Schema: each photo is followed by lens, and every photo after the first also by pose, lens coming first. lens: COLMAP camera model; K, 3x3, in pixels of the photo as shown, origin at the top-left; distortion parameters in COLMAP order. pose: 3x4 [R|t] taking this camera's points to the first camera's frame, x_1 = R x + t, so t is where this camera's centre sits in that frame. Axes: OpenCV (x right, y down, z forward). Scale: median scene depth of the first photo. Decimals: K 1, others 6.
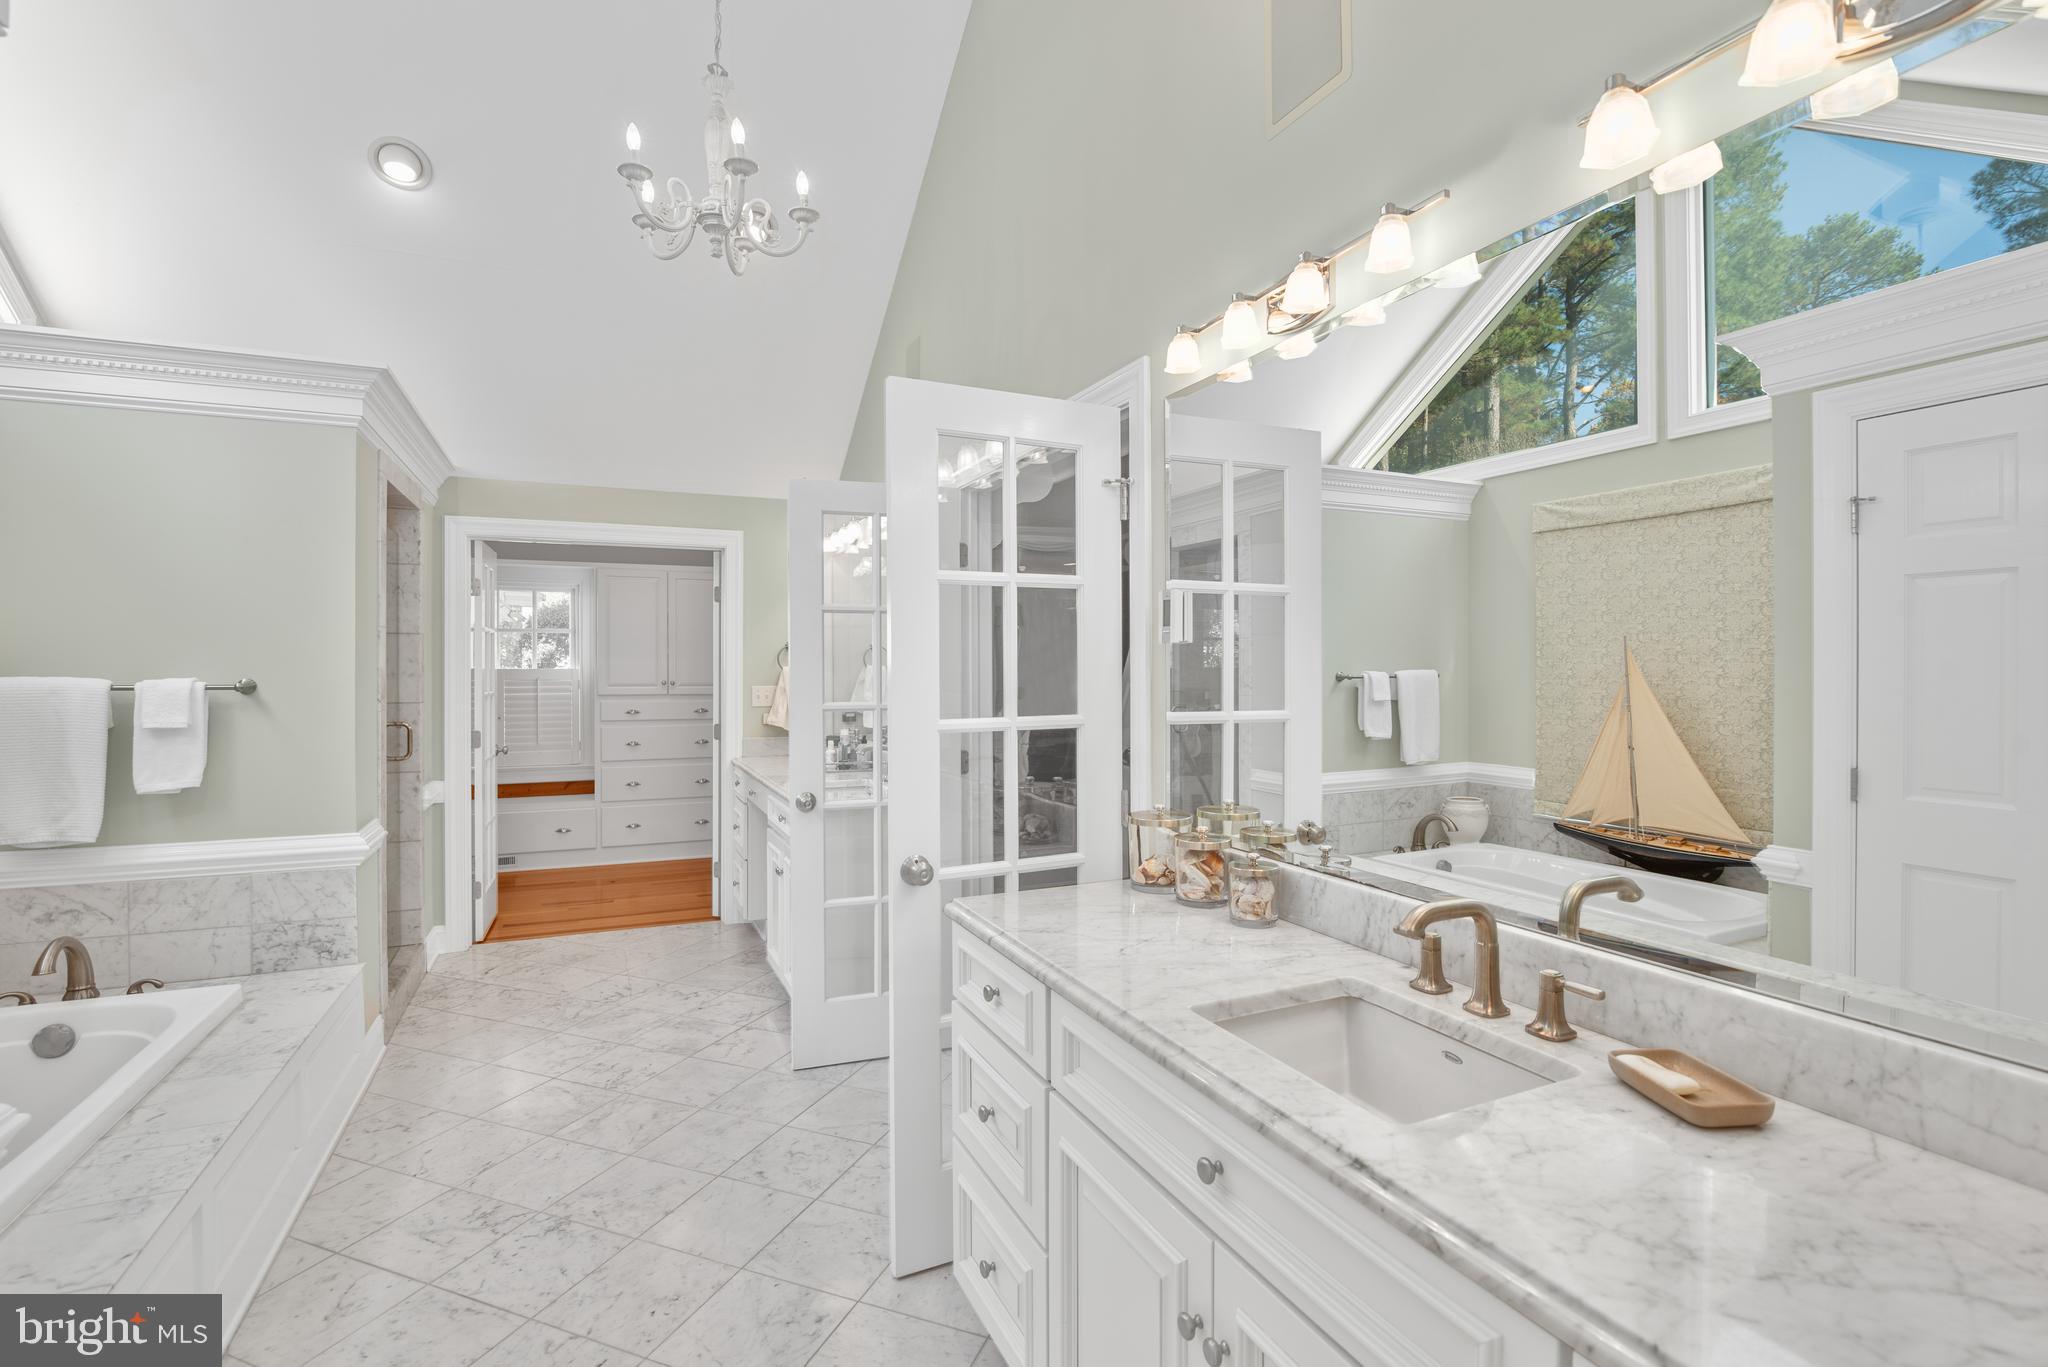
lens RADIAL K [[944.5, 0, 1020.8], [0, 944.5, 662.5], [0, 0, 1]] dist [-0.021007, 0.000279]
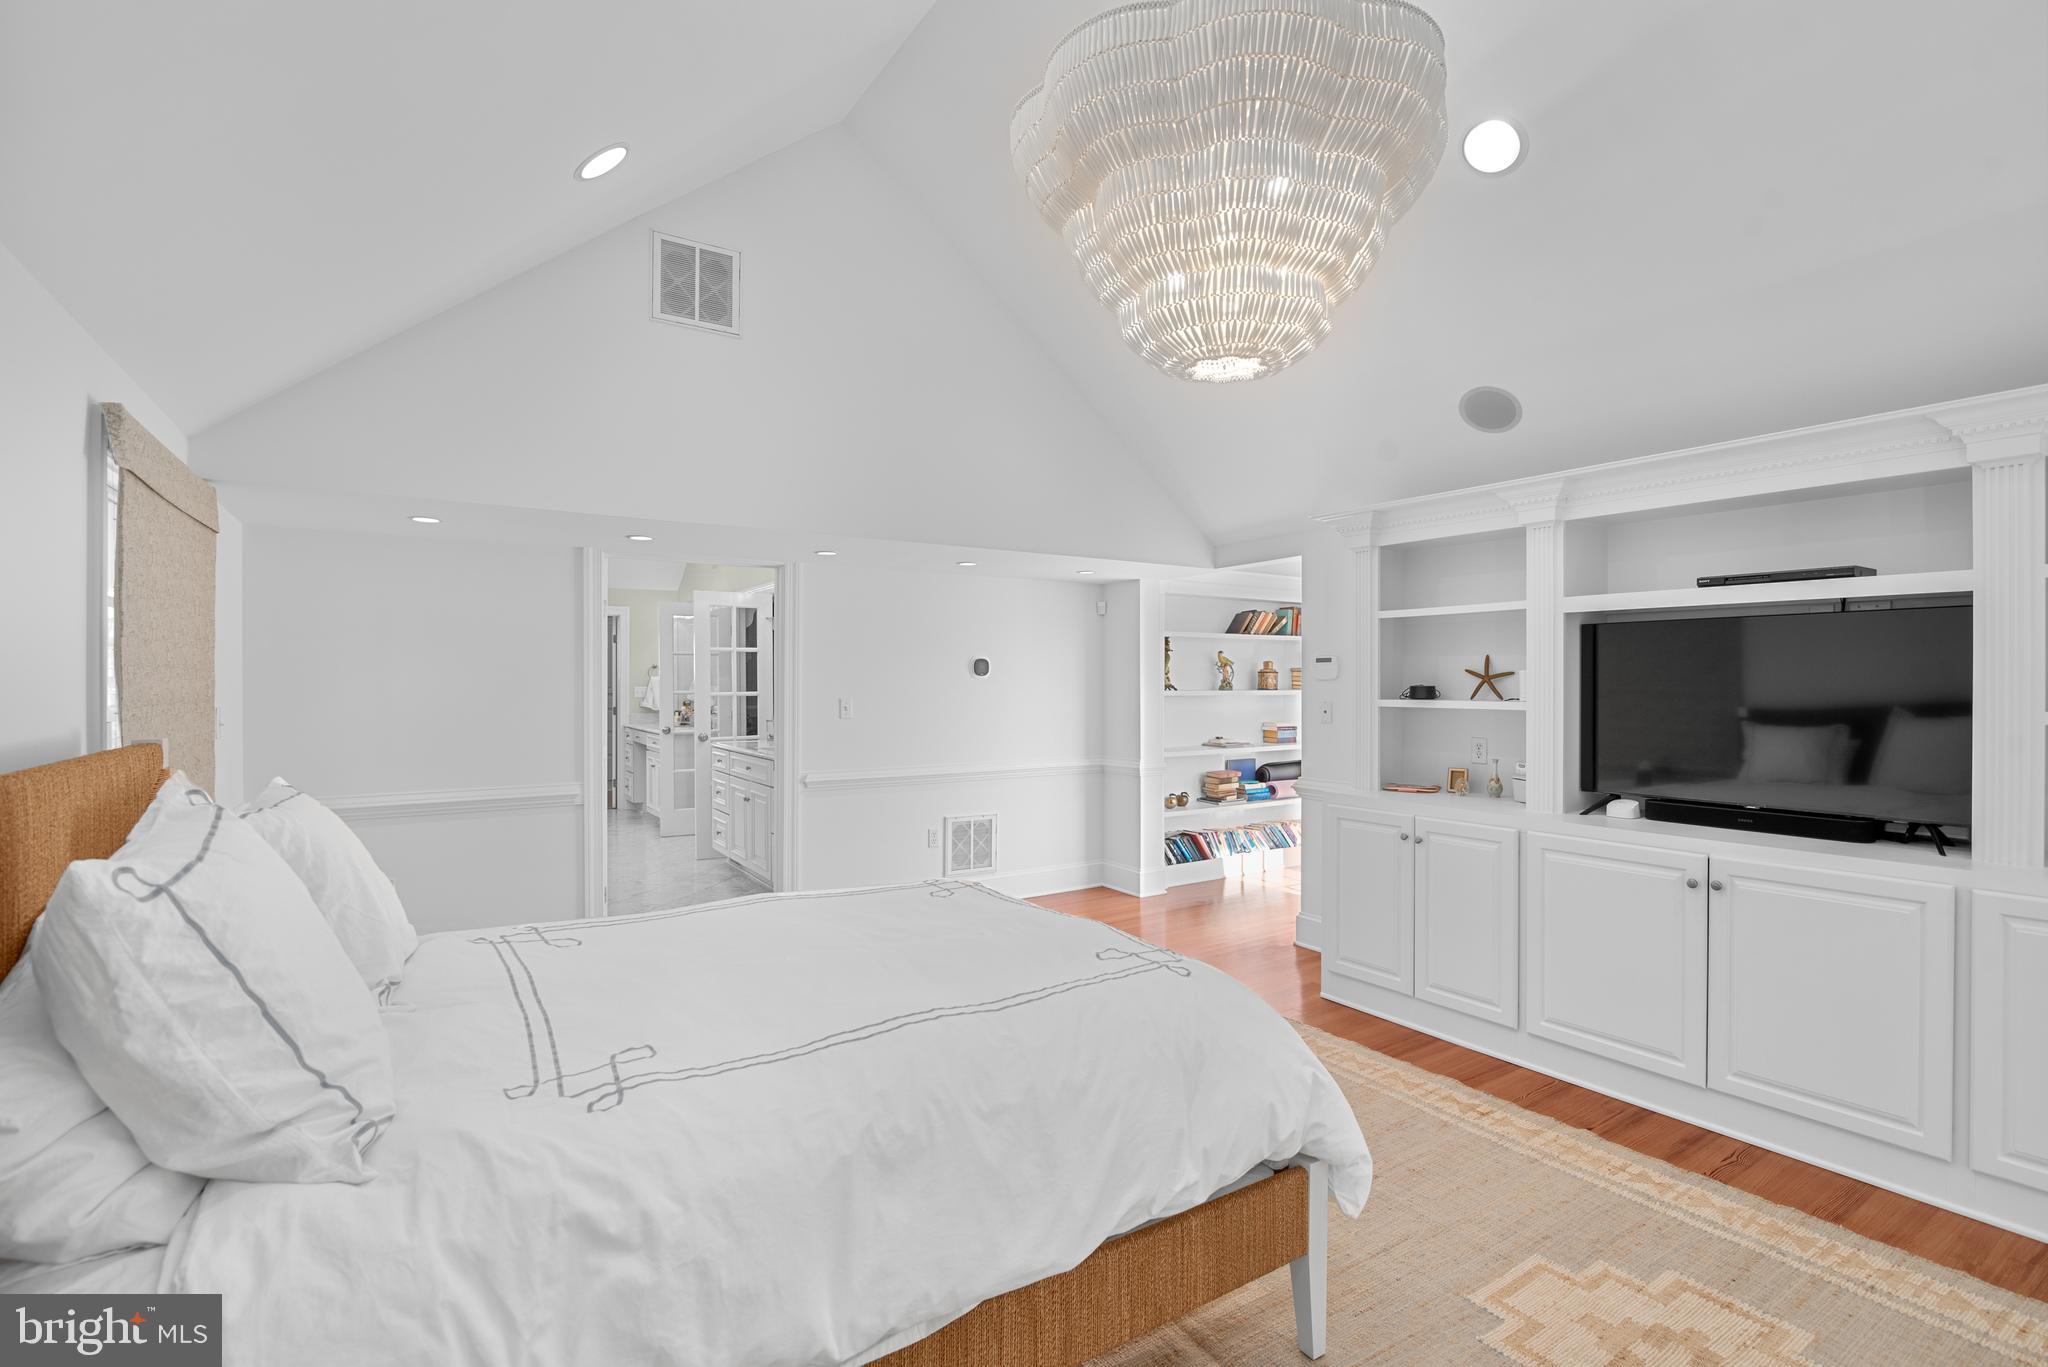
lens RADIAL K [[944.5, 0, 1029.0], [0, 944.5, 675.1], [0, 0, 1]] dist [-0.021007, 0.000279]
pose [[0.987964, 0.003190, 0.154652, 0.482566], [-0.004055, 0.999978, 0.005280, -0.026467], [-0.154632, -0.005843, 0.987955, -2.318023]]
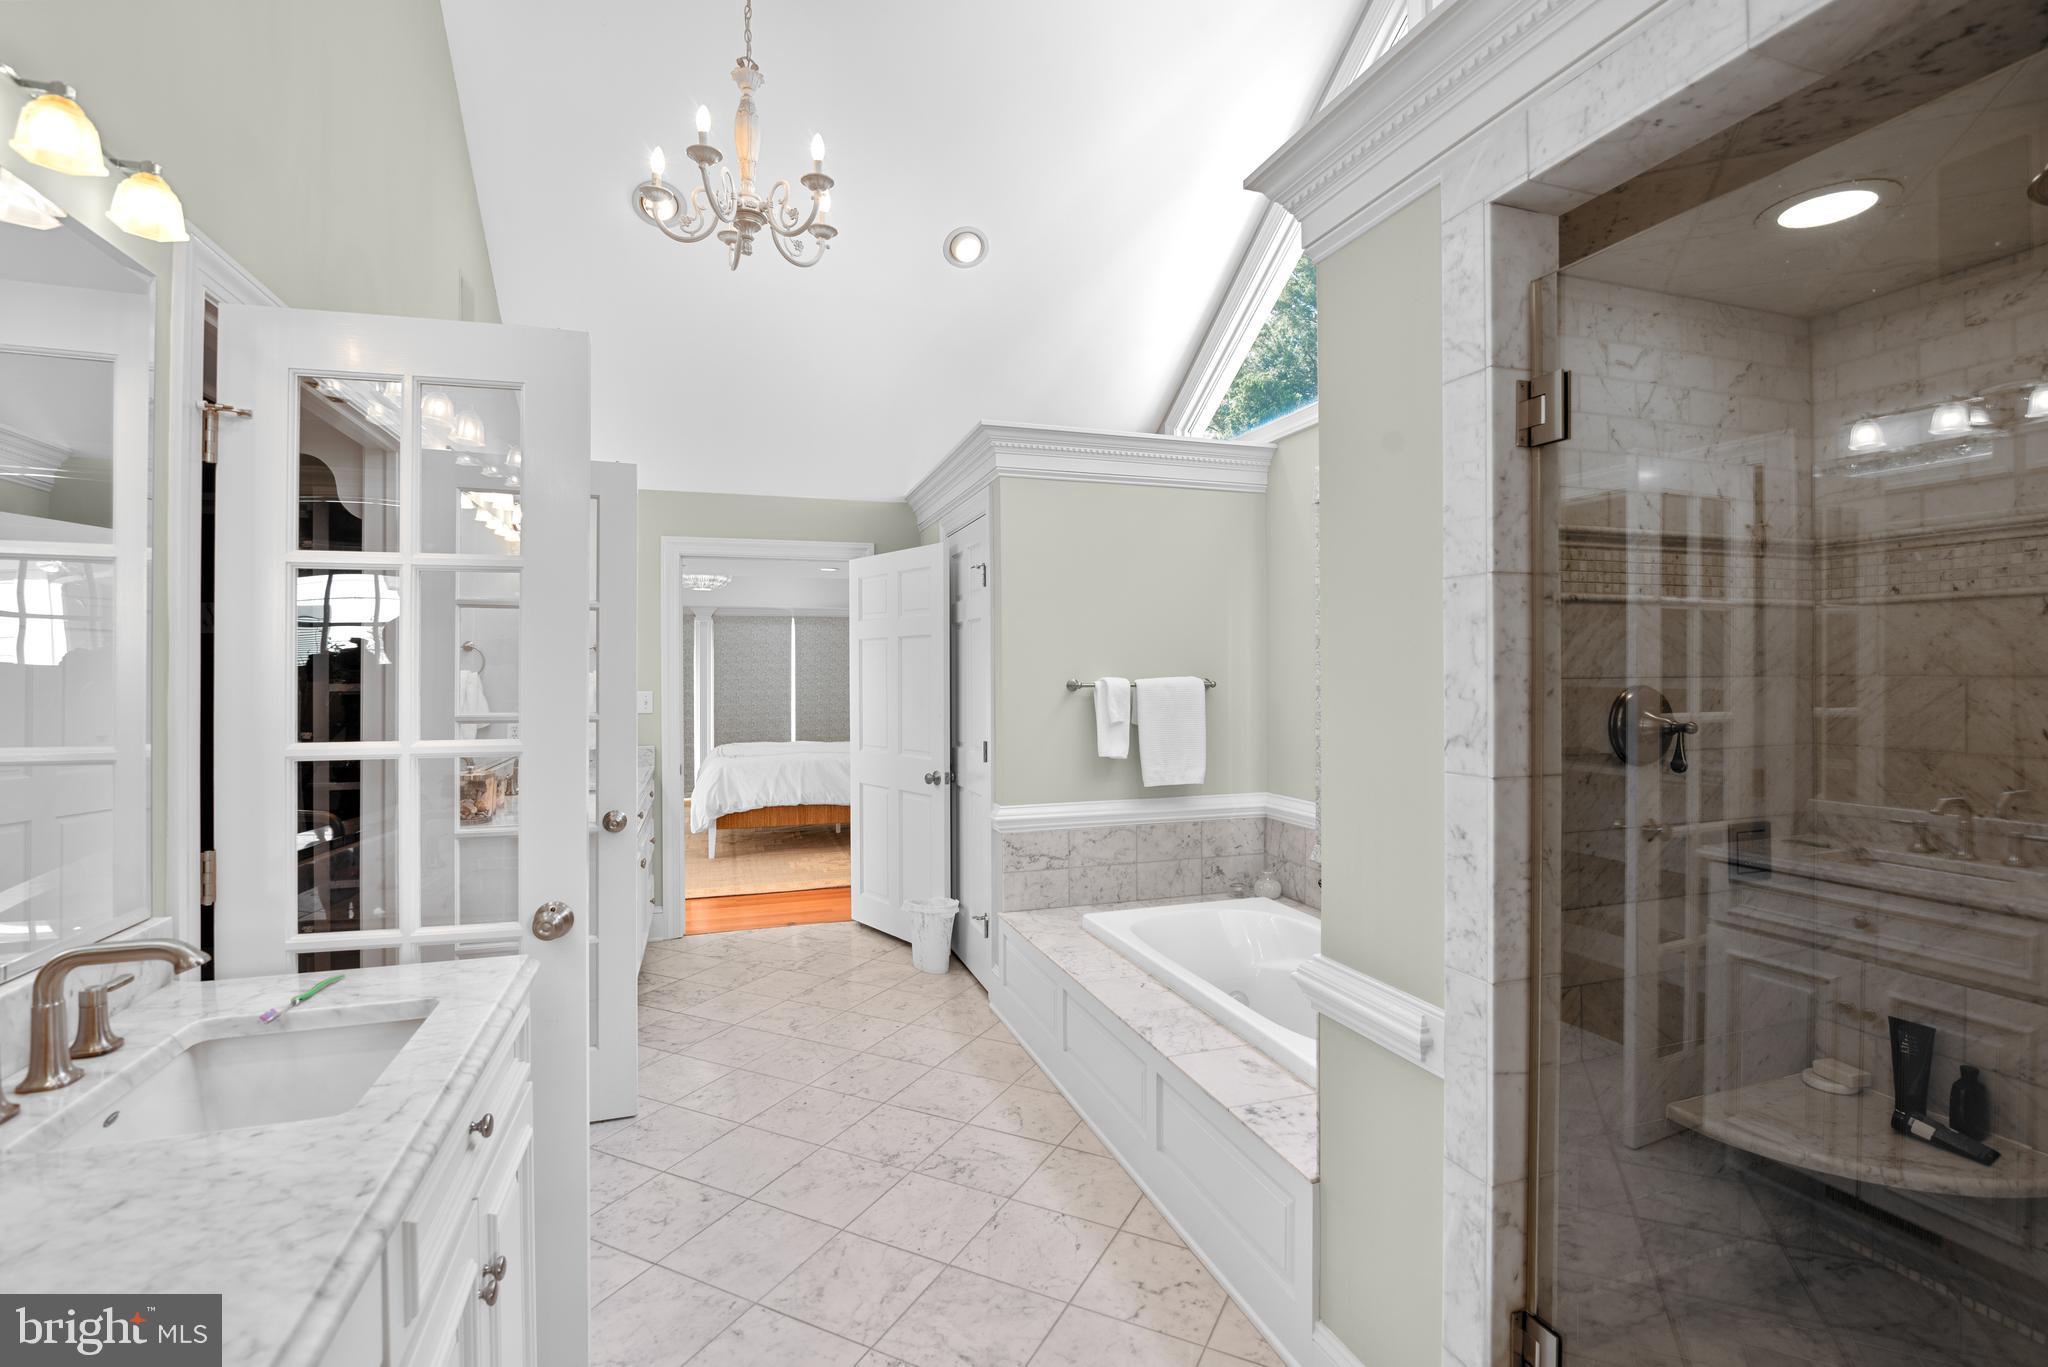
lens RADIAL K [[944.5, 0, 1019.3], [0, 944.5, 678.7], [0, 0, 1]] dist [-0.021007, 0.000279]
pose [[-0.994314, 0.004612, 0.106384, -0.636436], [0.005093, 0.999978, 0.004254, 0.007547], [-0.106362, 0.004772, -0.994316, 1.737332]]
